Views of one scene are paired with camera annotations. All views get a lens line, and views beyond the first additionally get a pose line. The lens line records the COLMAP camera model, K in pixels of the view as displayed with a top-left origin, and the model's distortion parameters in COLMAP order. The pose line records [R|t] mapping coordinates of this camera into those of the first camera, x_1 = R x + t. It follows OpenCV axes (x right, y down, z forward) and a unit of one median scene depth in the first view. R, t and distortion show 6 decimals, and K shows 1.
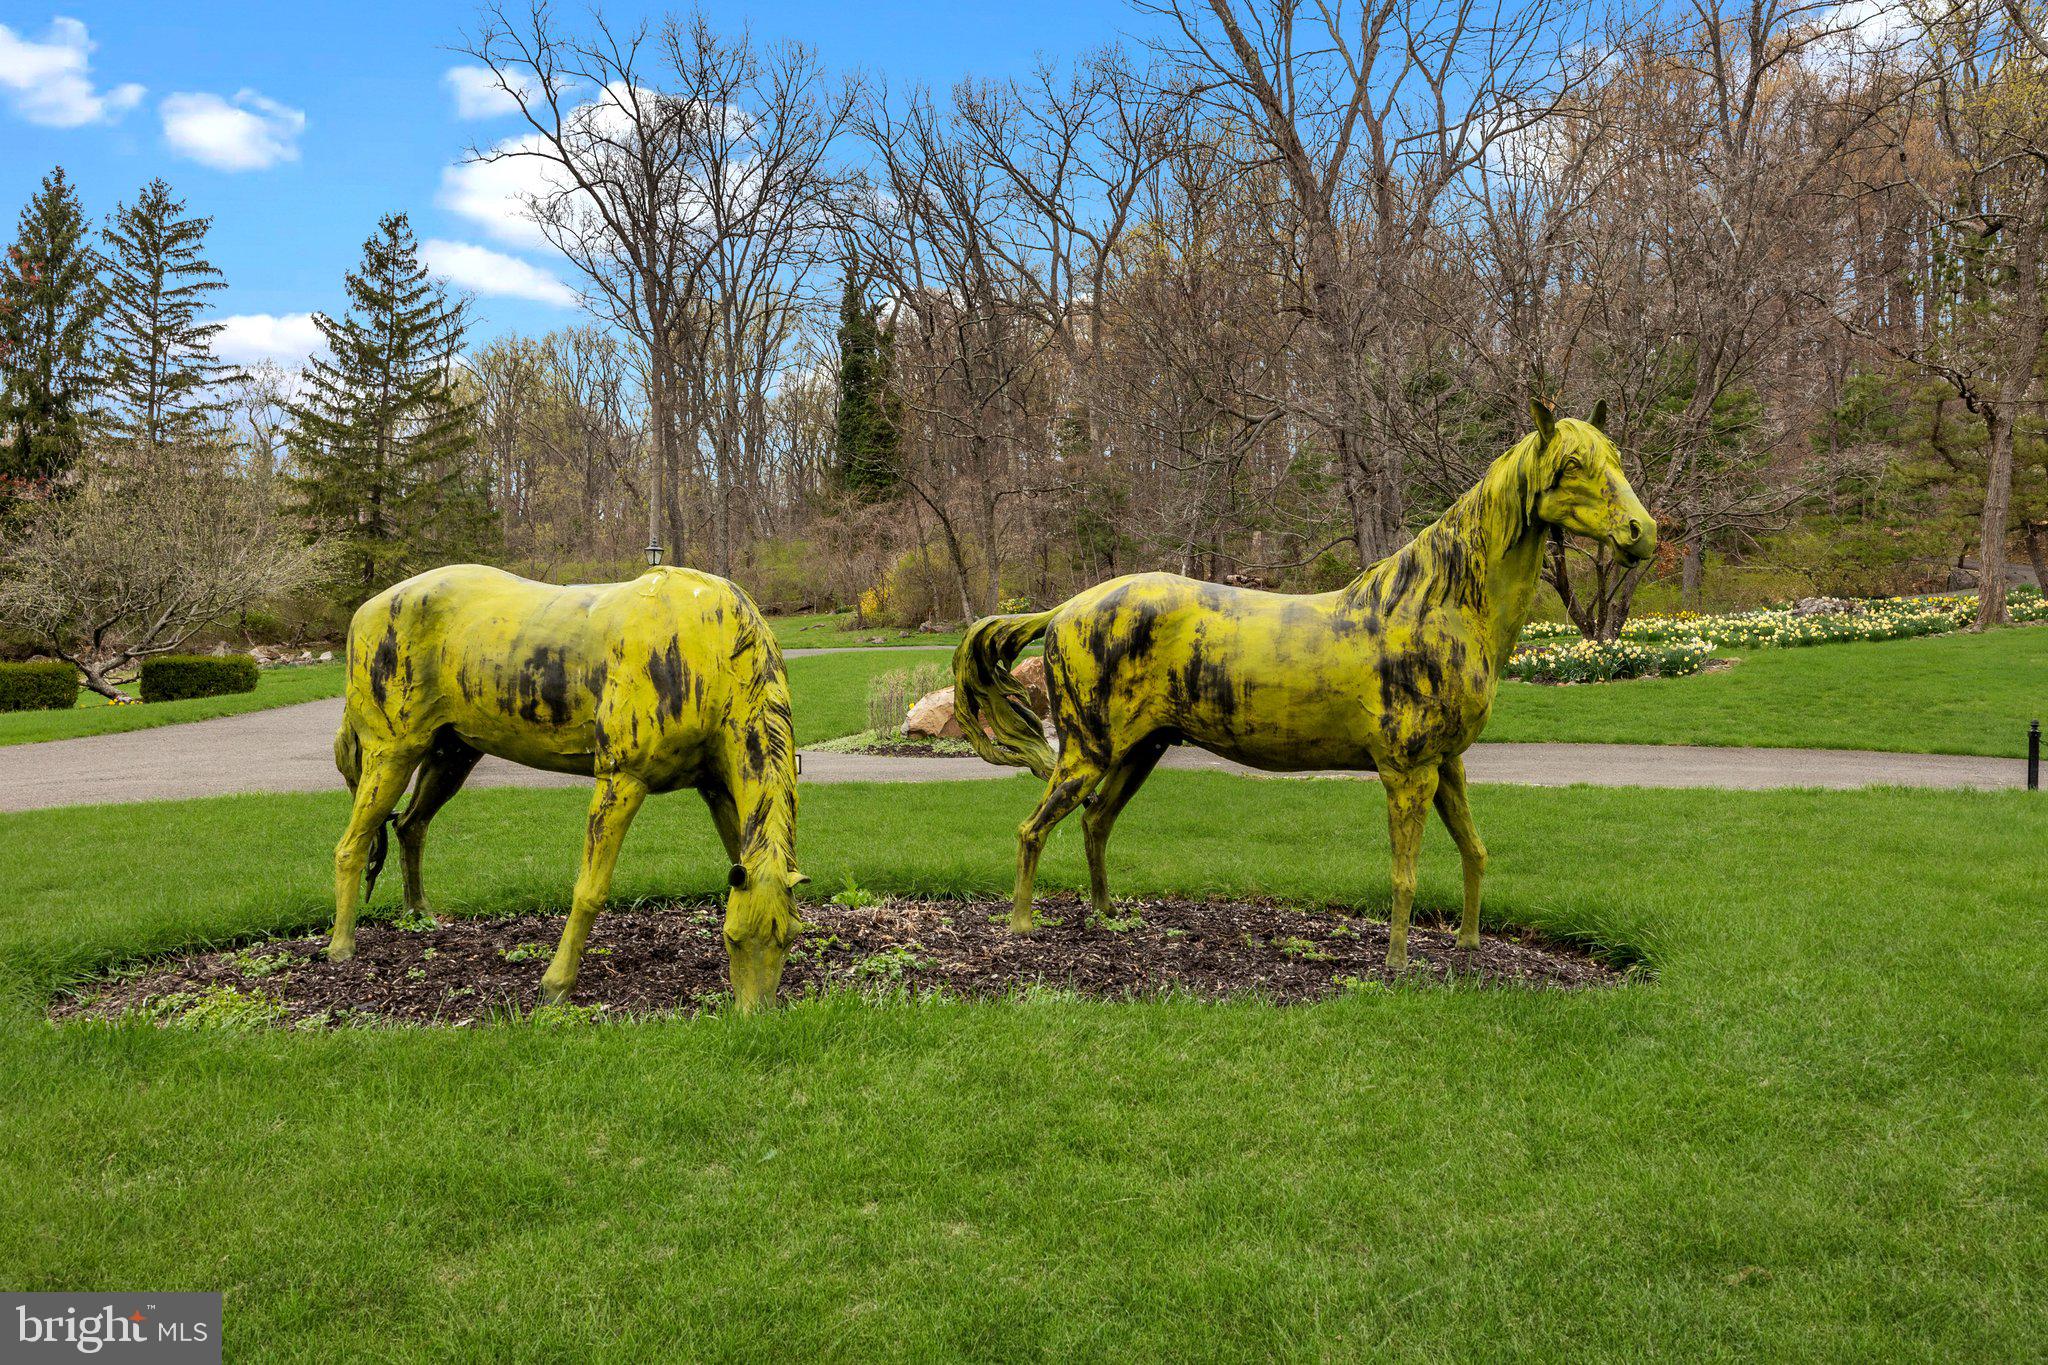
lens RADIAL K [[1412.8, 0, 1024.1], [0, 1412.8, 627.7], [0, 0, 1]] dist [-0.022449, 0.000595]
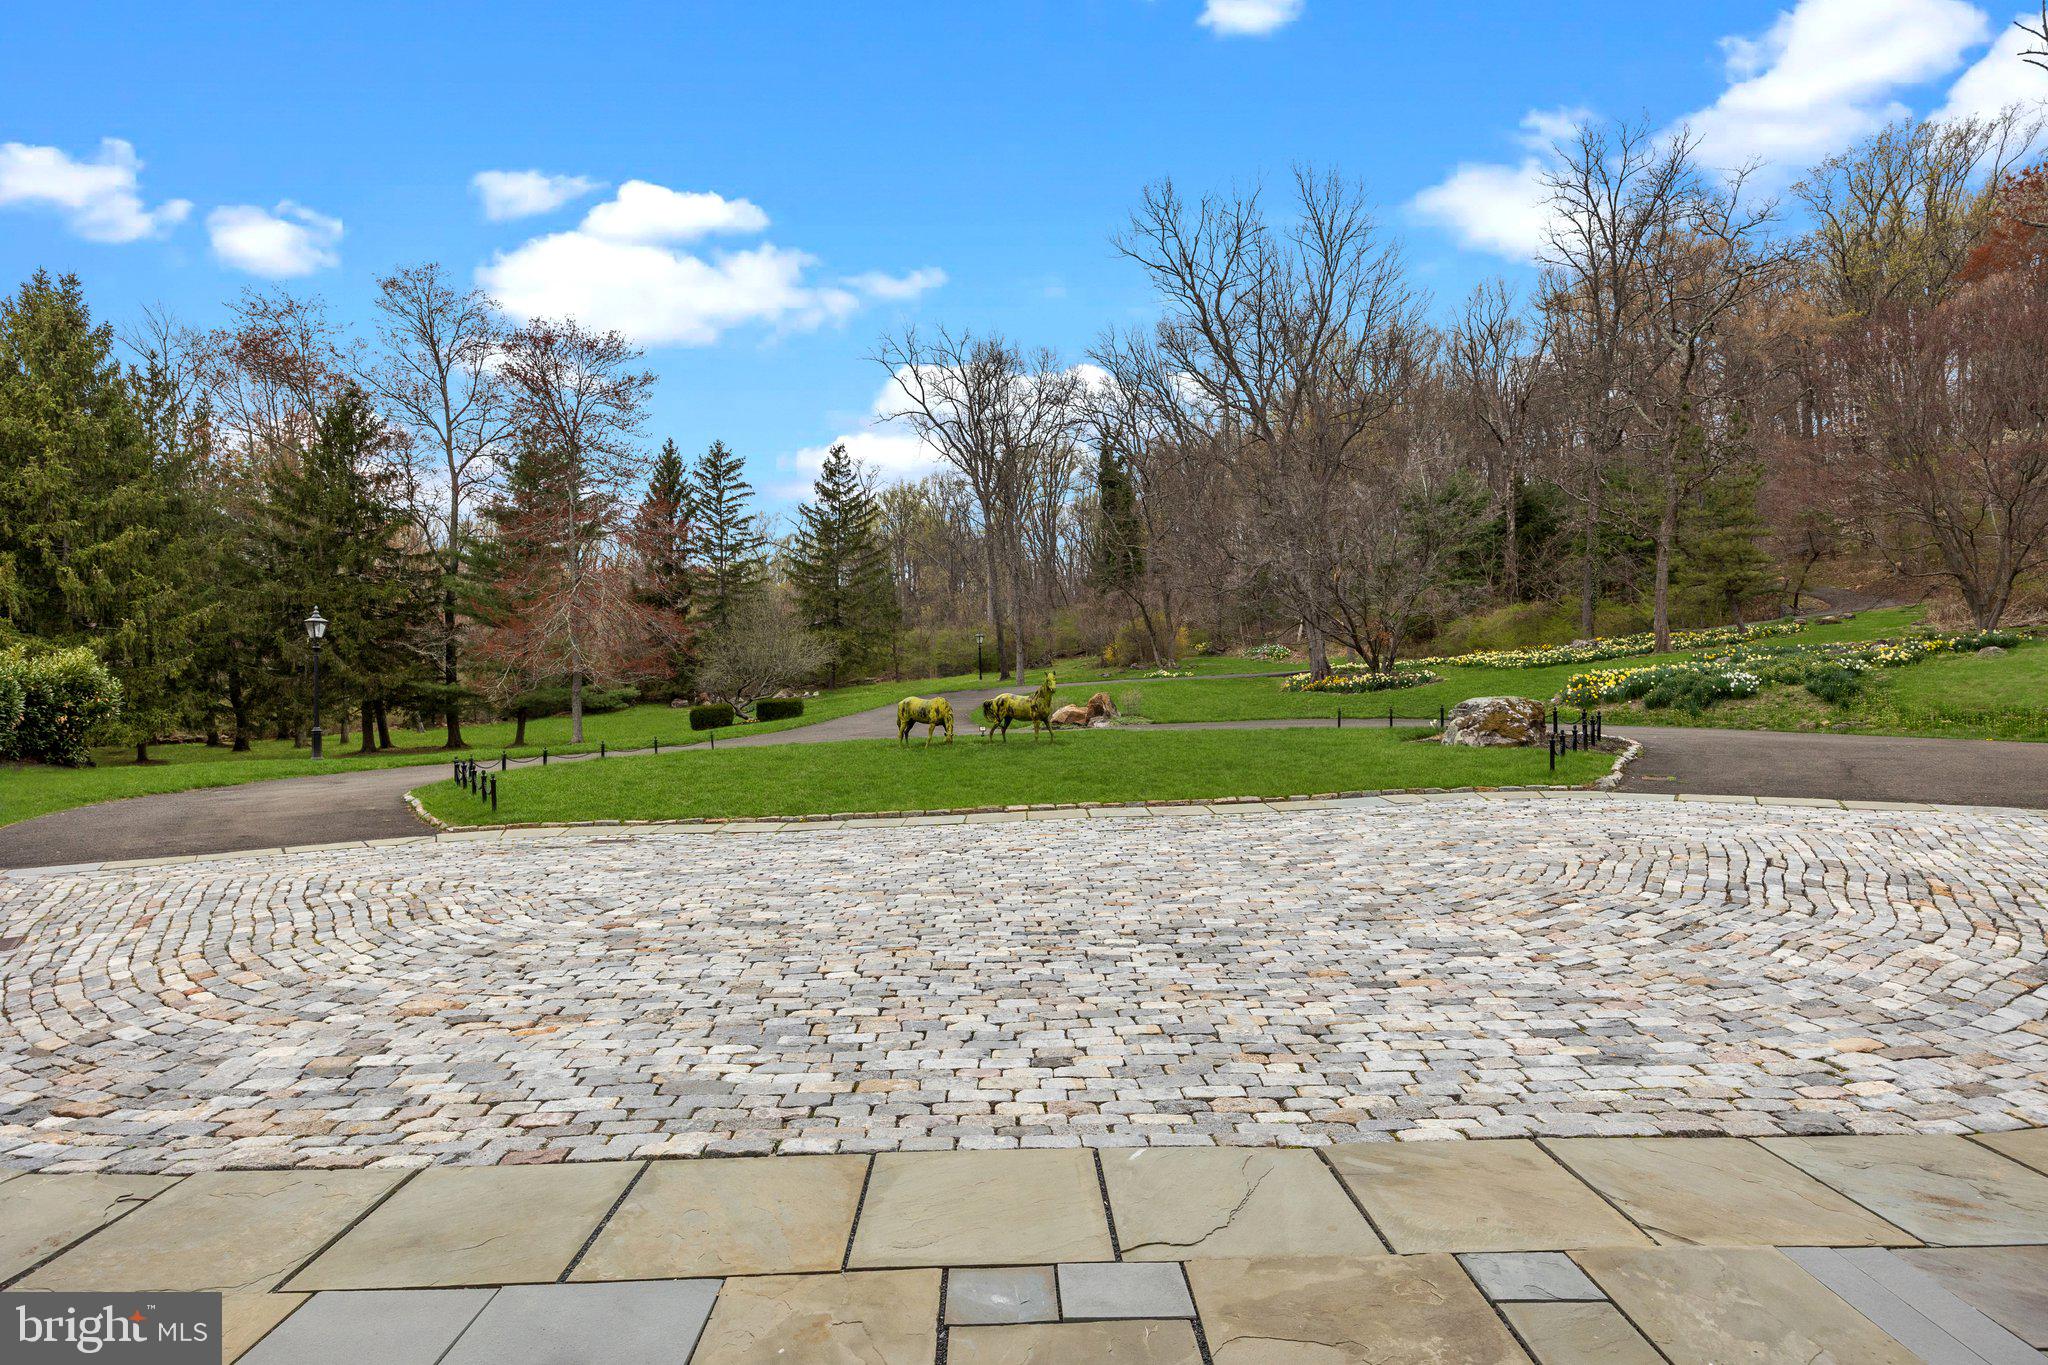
lens RADIAL K [[1056.4, 0, 1024.0], [0, 1056.4, 682.5], [0, 0, 1]] dist [-0.014642, 0.000452]
pose [[0.970563, -0.035910, -0.238154, 0.096171], [0.042589, 0.998829, 0.022959, -0.014091], [0.237050, -0.032426, 0.970956, -0.272689]]
